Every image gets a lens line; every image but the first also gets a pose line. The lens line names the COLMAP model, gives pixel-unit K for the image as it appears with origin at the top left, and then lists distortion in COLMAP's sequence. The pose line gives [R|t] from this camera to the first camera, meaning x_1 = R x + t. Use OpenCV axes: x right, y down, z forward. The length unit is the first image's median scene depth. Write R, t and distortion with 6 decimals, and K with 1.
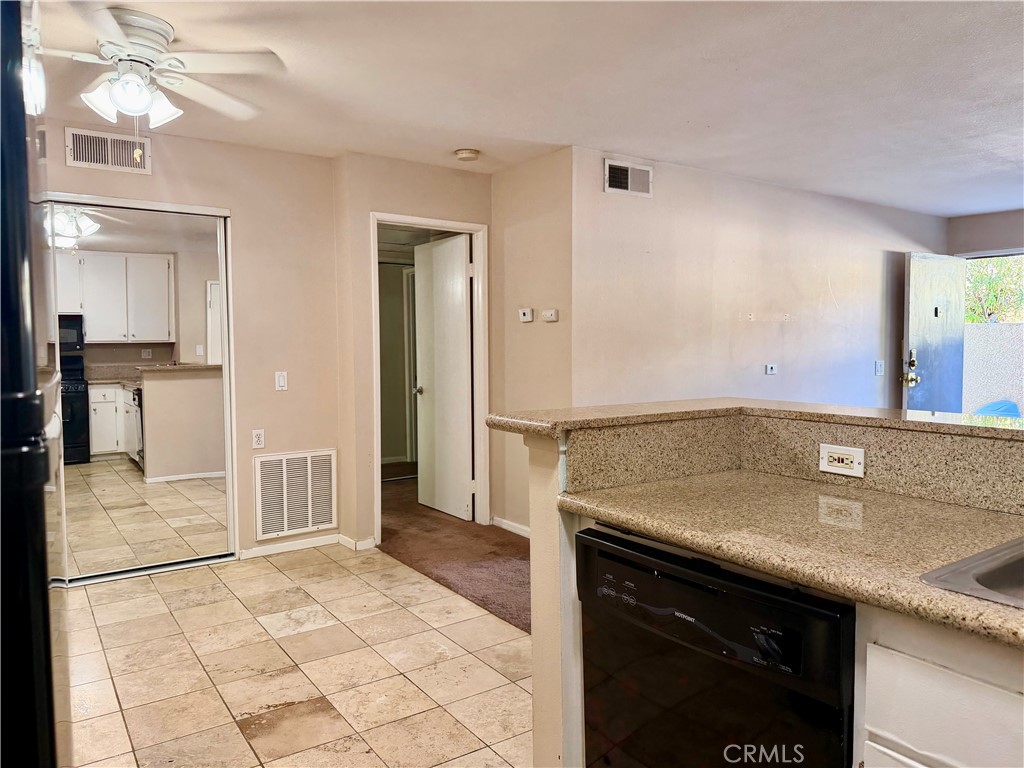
lens RADIAL K [[715.1, 0, 517.2], [0, 715.1, 376.5], [0, 0, 1]] dist [0.056334, -0.074405]
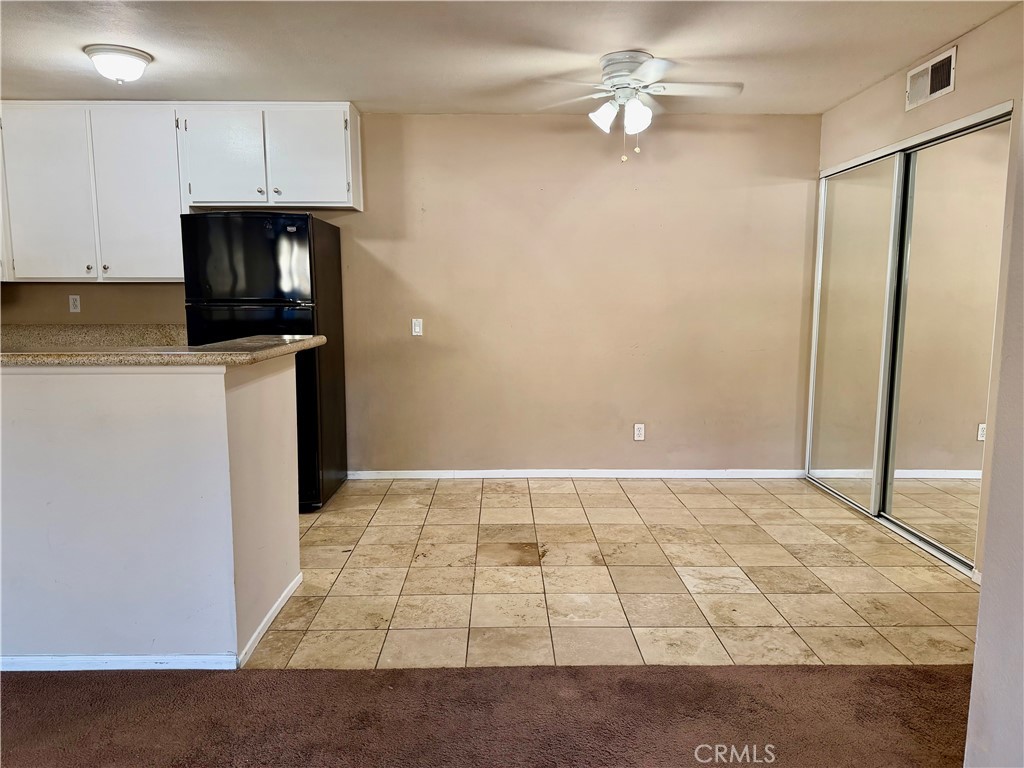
lens RADIAL K [[715.1, 0, 511.0], [0, 715.1, 381.5], [0, 0, 1]] dist [0.056334, -0.074405]
pose [[-0.560917, 0.102337, -0.821523, 0.495528], [-0.035463, 0.988449, 0.147344, -0.045334], [0.827112, 0.111781, -0.550809, 1.027136]]
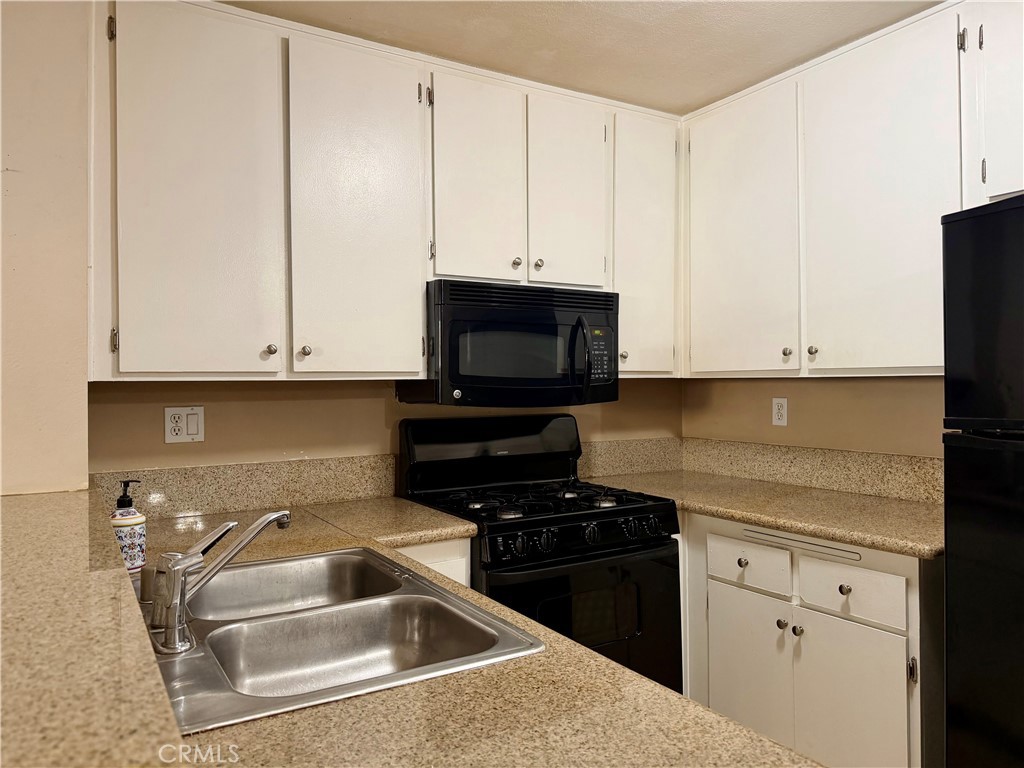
lens RADIAL K [[715.1, 0, 498.1], [0, 715.1, 383.7], [0, 0, 1]] dist [0.056334, -0.074405]
pose [[-0.996116, 0.007750, 0.087711, 0.233000], [0.011619, 0.998978, 0.043681, -0.037834], [-0.087282, 0.044530, -0.995188, 0.660853]]
